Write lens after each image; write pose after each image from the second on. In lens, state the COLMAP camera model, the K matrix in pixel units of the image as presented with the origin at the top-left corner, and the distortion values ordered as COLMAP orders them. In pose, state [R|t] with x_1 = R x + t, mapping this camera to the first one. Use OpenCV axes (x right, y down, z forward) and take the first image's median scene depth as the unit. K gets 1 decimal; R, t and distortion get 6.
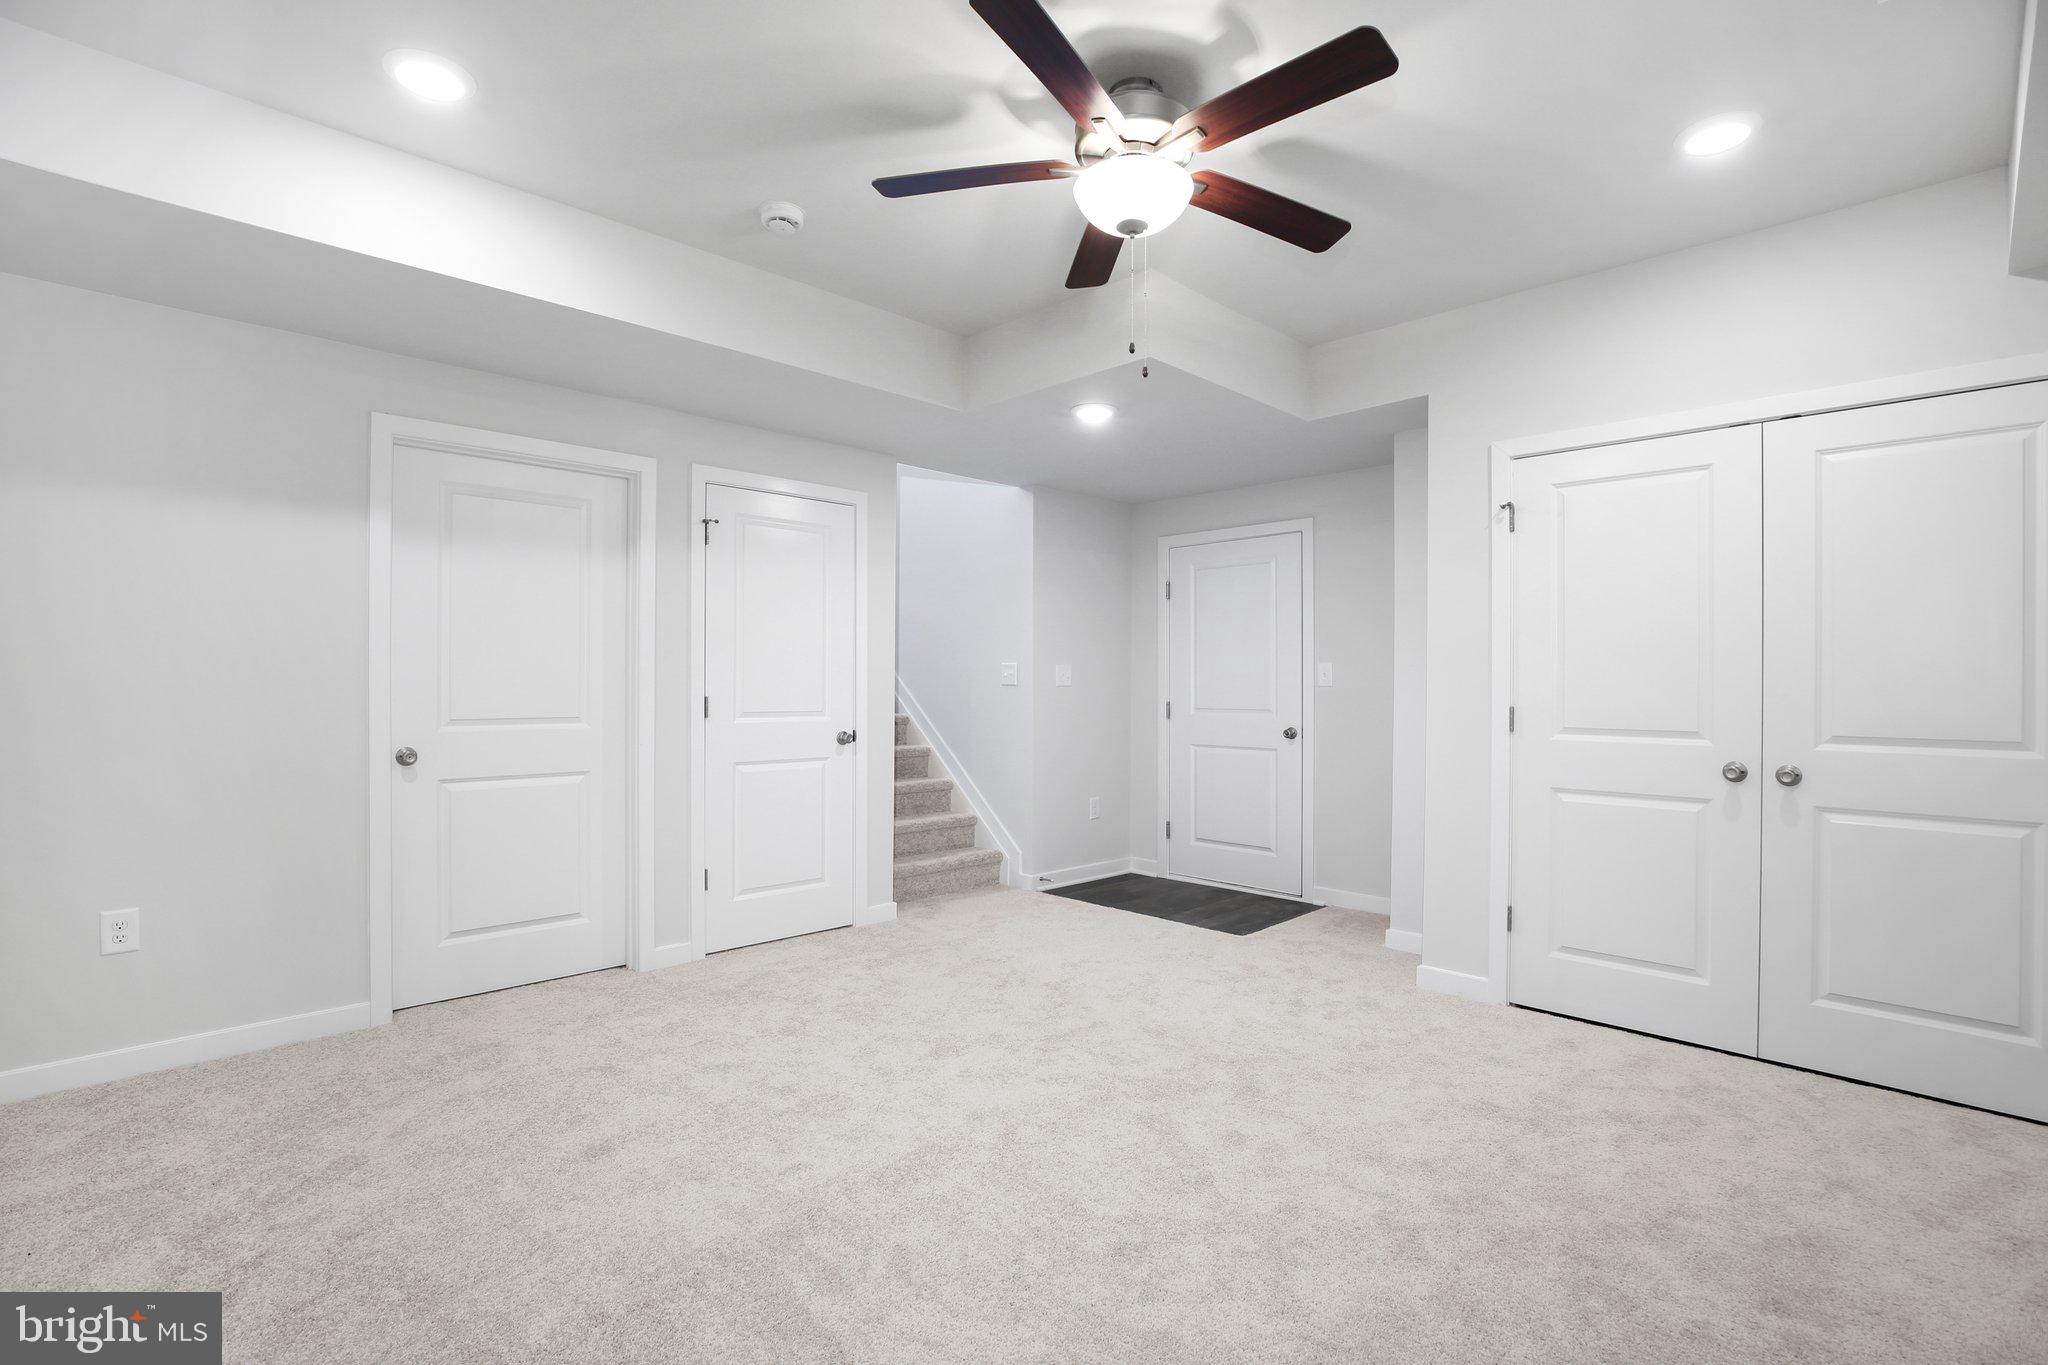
lens RADIAL K [[973.6, 0, 1037.8], [0, 973.6, 685.3], [0, 0, 1]] dist [-0.001858, 0.000099]
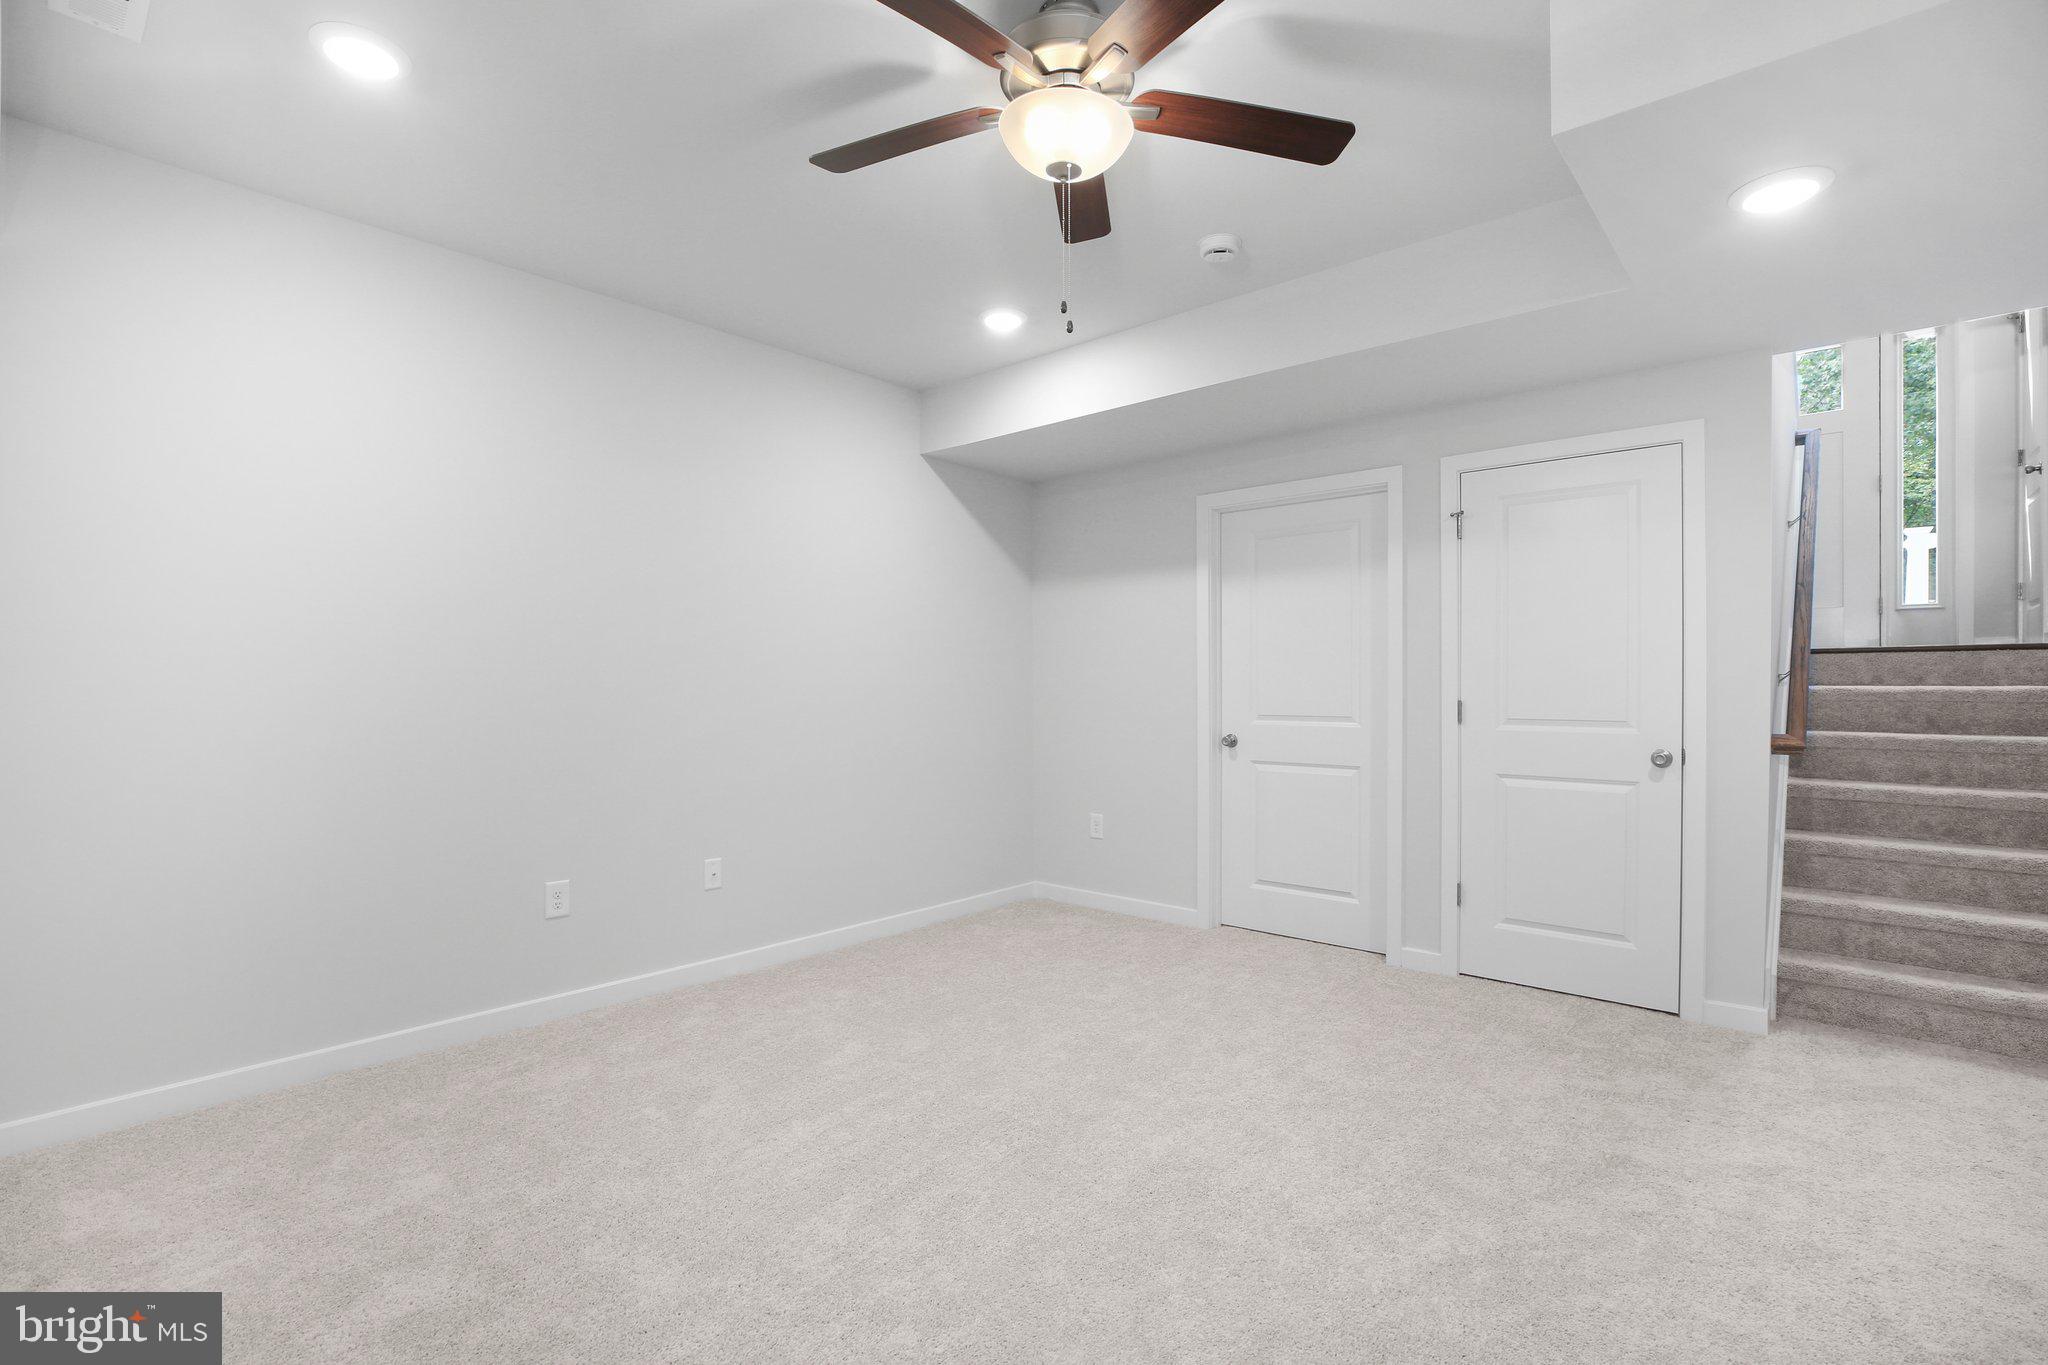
lens RADIAL K [[973.6, 0, 1037.8], [0, 973.6, 685.3], [0, 0, 1]] dist [-0.001858, 0.000099]
pose [[0.066947, -0.002189, -0.997754, 0.581618], [0.003760, 0.999991, -0.001941, -0.002462], [0.997749, -0.003622, 0.066955, 0.536330]]
